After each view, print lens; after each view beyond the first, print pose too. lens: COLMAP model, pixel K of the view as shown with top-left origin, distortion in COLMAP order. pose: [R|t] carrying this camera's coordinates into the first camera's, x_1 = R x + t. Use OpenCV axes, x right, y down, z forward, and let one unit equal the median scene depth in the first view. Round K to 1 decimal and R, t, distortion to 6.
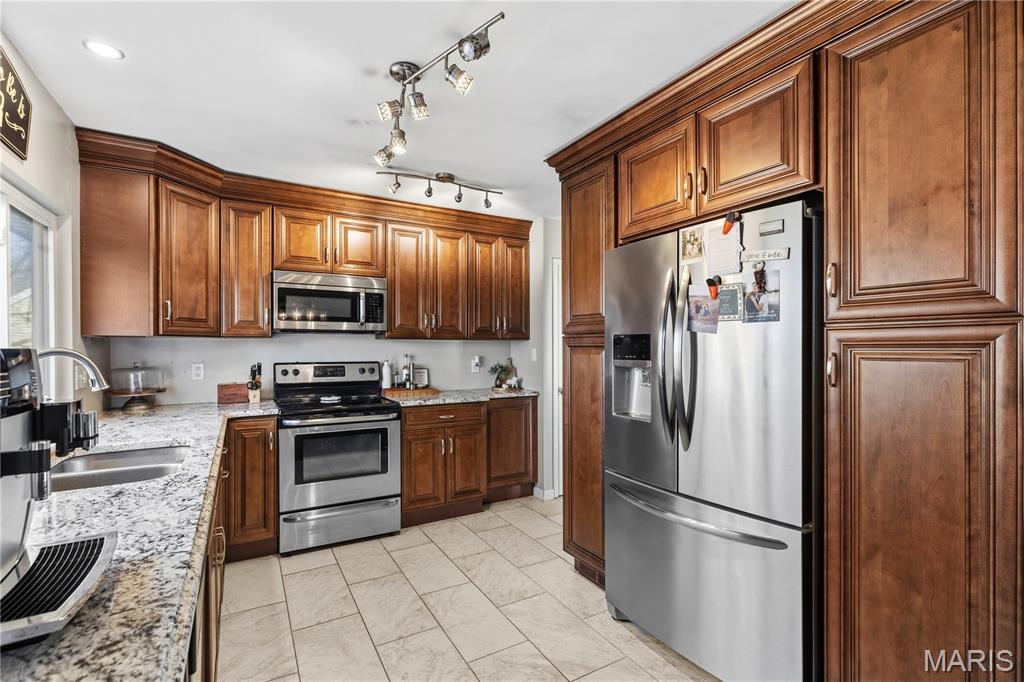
lens RADIAL K [[463.9, 0, 512.9], [0, 463.9, 347.0], [0, 0, 1]] dist [0.001865, -0.001710]
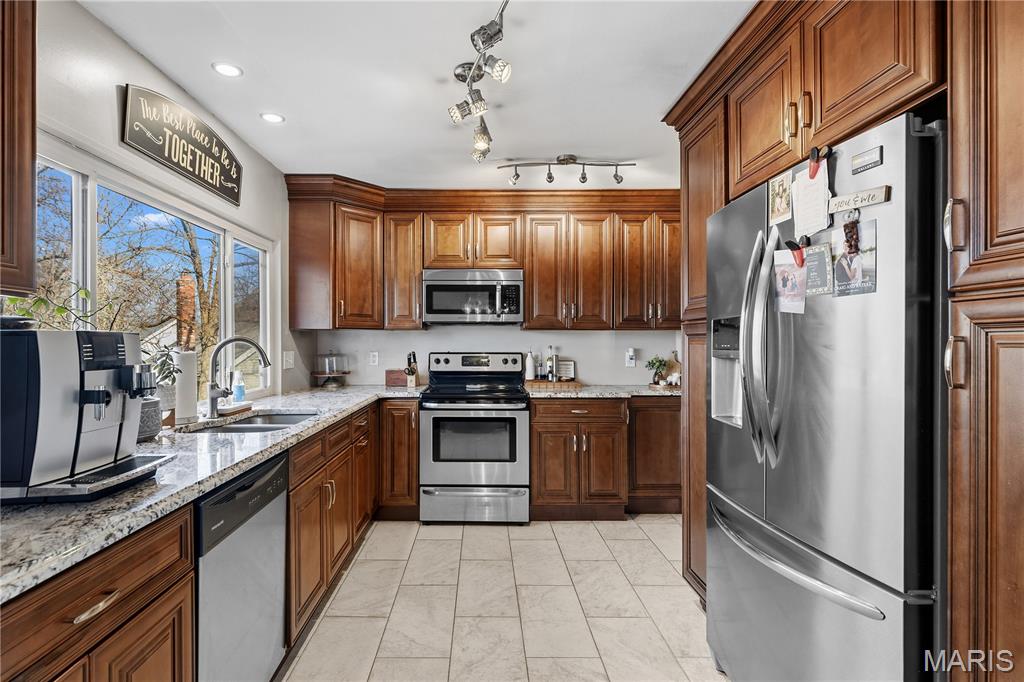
lens RADIAL K [[499.5, 0, 483.1], [0, 499.5, 340.7], [0, 0, 1]] dist [-0.000363, -0.002488]
pose [[0.863789, -0.000986, -0.503853, 0.228357], [0.000034, 0.999998, -0.001898, 0.009469], [0.503854, 0.001622, 0.863787, 0.028144]]
